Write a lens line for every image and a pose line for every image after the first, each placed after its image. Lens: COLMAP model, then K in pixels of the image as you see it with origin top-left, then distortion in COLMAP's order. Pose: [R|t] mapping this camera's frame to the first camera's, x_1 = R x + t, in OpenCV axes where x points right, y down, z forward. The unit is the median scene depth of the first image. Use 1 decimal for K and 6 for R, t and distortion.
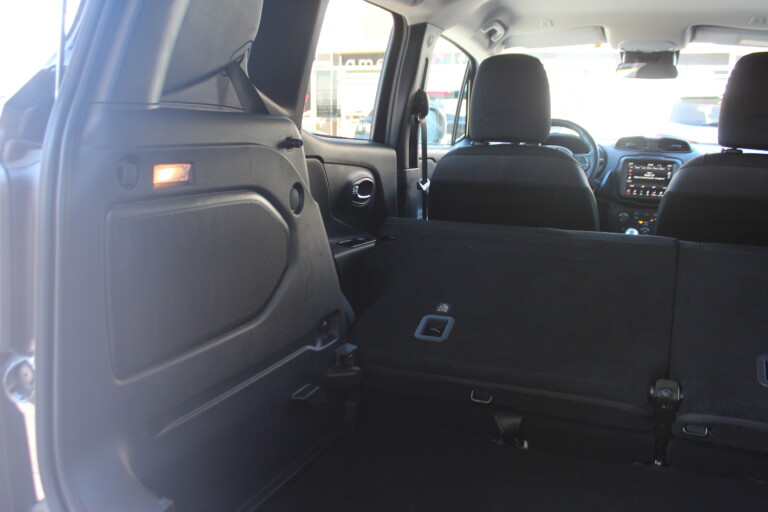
lens RADIAL K [[712.9, 0, 384.0], [0, 712.9, 256.0], [0, 0, 1]] dist [-0.122989, 0.121620]
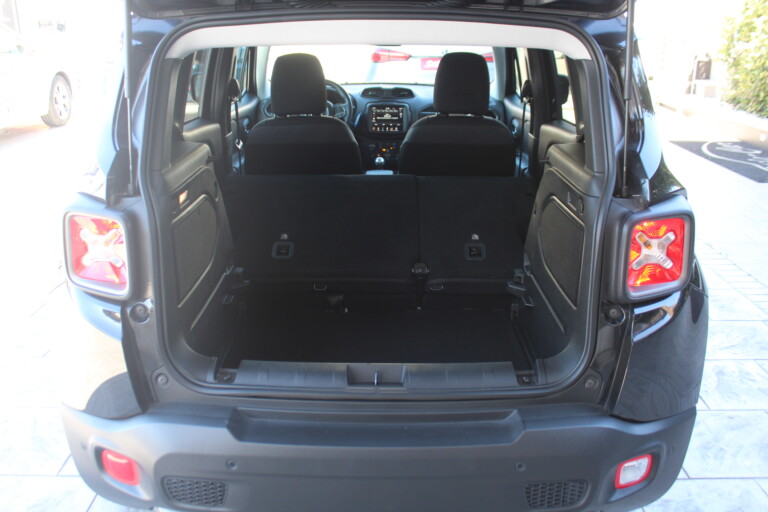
lens RADIAL K [[712.9, 0, 384.0], [0, 712.9, 256.0], [0, 0, 1]] dist [-0.122989, 0.121620]
pose [[0.925472, -0.138142, 0.352729, -0.165512], [0.082781, 0.982383, 0.167543, -0.079271], [-0.369660, -0.125857, 0.920604, -0.334455]]
